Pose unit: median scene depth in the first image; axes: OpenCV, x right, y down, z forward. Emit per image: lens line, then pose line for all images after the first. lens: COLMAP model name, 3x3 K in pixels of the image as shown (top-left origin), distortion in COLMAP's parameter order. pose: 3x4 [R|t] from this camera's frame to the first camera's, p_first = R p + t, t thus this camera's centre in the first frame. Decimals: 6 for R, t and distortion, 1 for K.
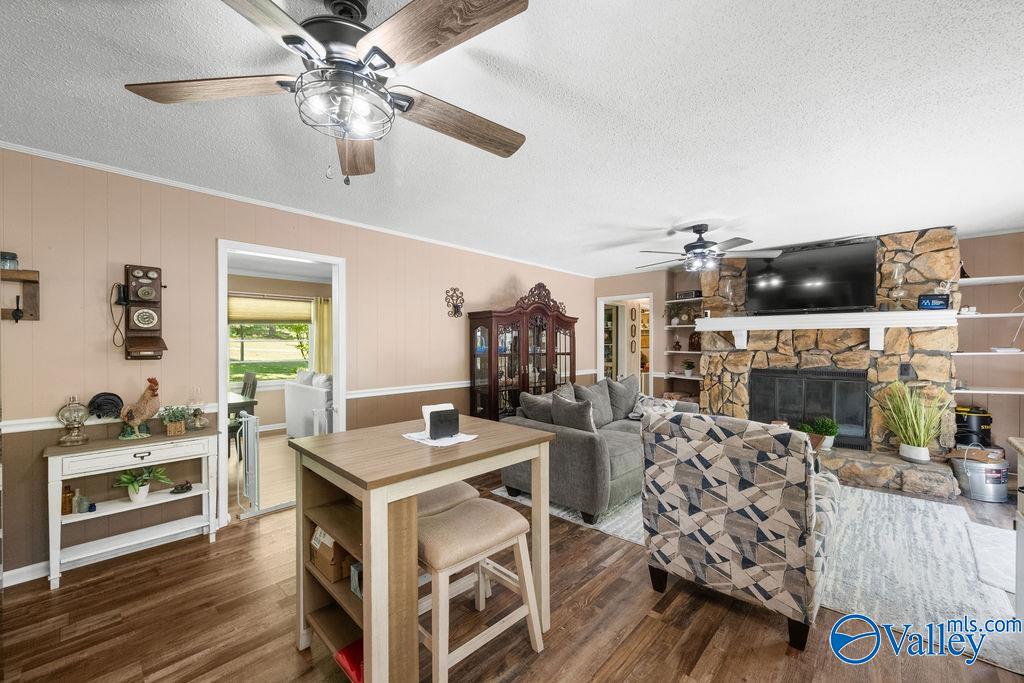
lens RADIAL K [[410.1, 0, 513.8], [0, 410.1, 347.9], [0, 0, 1]] dist [-0.001096, -0.000927]
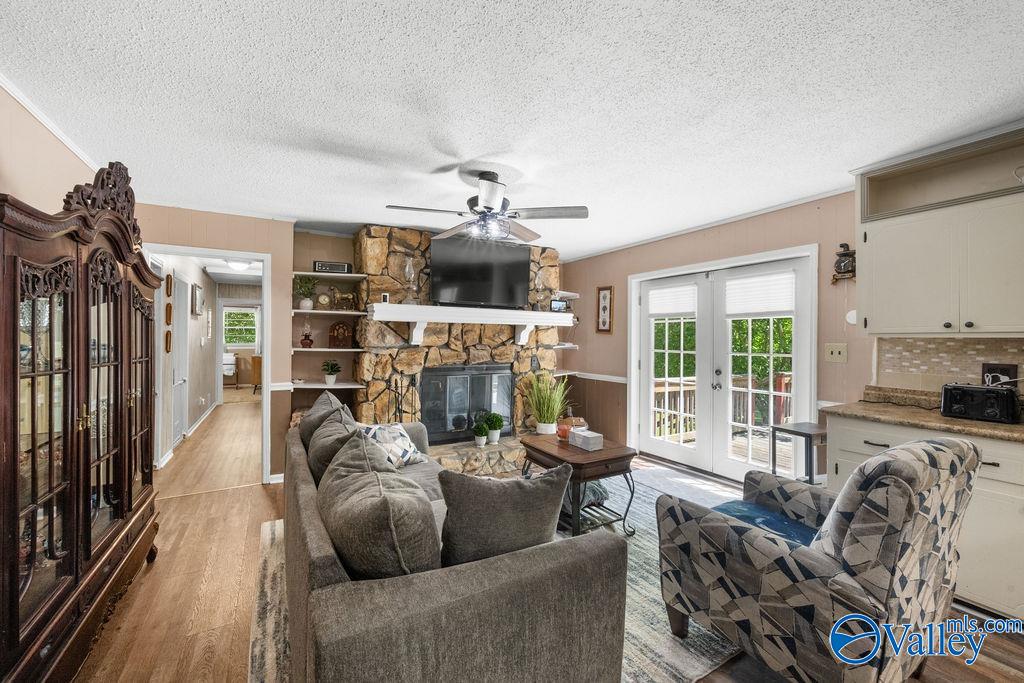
lens RADIAL K [[410.1, 0, 505.9], [0, 410.1, 339.0], [0, 0, 1]] dist [-0.001096, -0.000927]
pose [[0.306703, 0.001503, 0.951804, -0.200469], [0.000912, 0.999998, -0.001873, -0.008426], [-0.951805, 0.001442, 0.306701, 0.690354]]
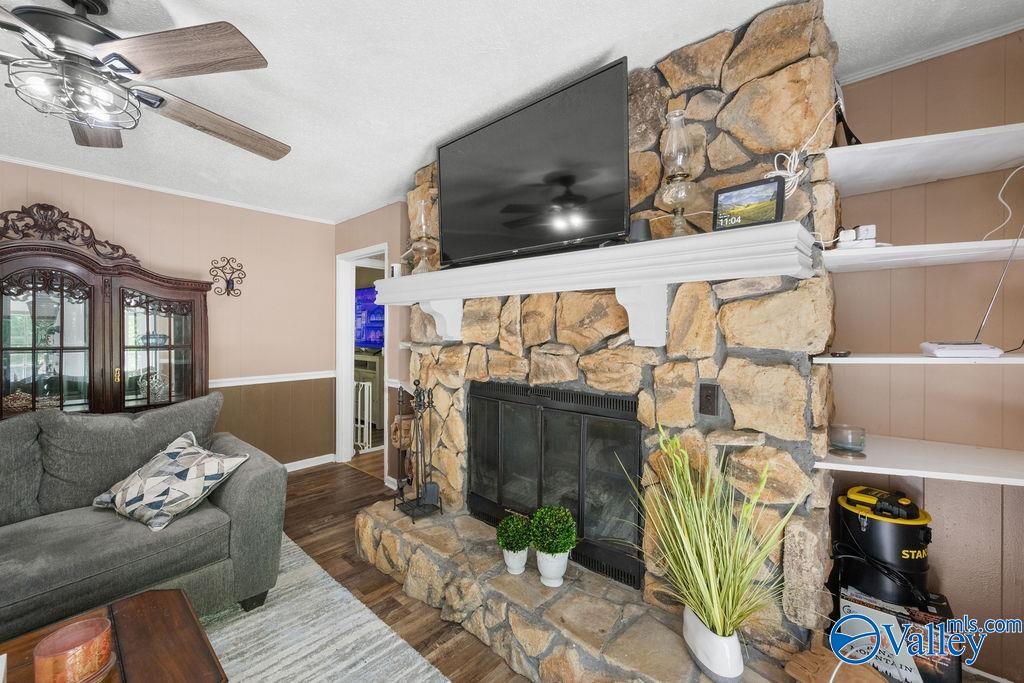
lens RADIAL K [[410.1, 0, 520.7], [0, 410.1, 331.1], [0, 0, 1]] dist [-0.001096, -0.000927]
pose [[0.999802, 0.006014, 0.018994, 0.751020], [-0.005820, 0.999931, -0.010252, -0.005108], [-0.019054, 0.010139, 0.999767, 0.602511]]
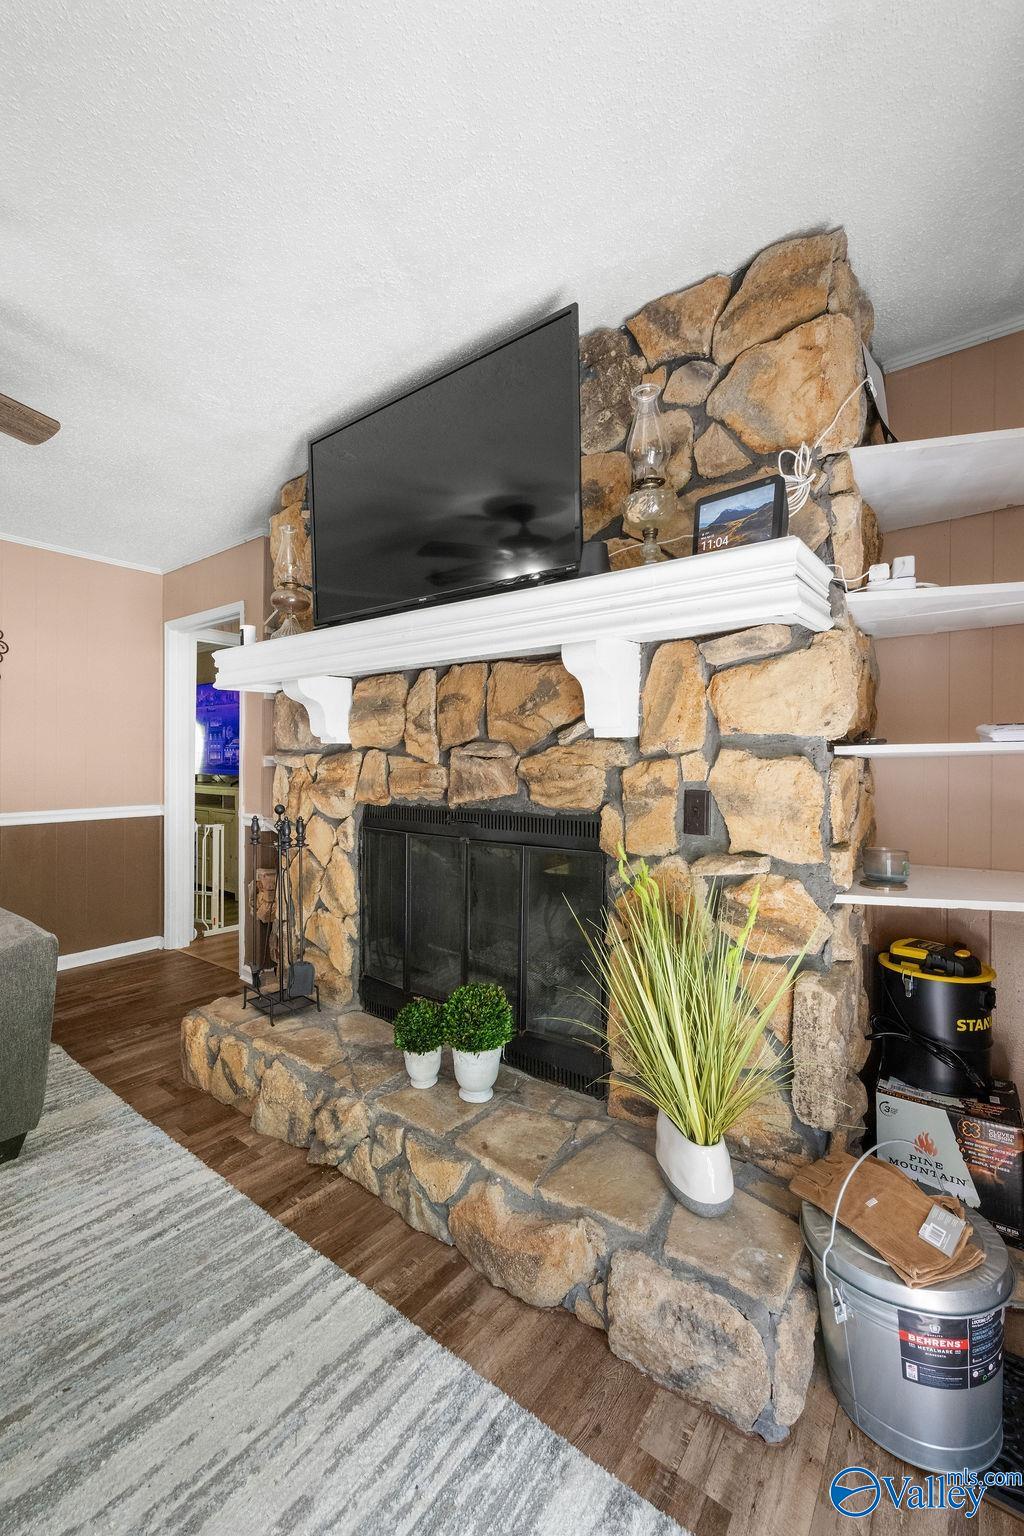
lens RADIAL K [[615.2, 0, 533.9], [0, 615.2, 765.7], [0, 0, 1]] dist [-0.001096, -0.000927]
pose [[0.994212, 0.006841, 0.107221, 0.787019], [-0.005987, 0.999948, -0.008284, 0.026766], [-0.107272, 0.007594, 0.994201, 0.600806]]
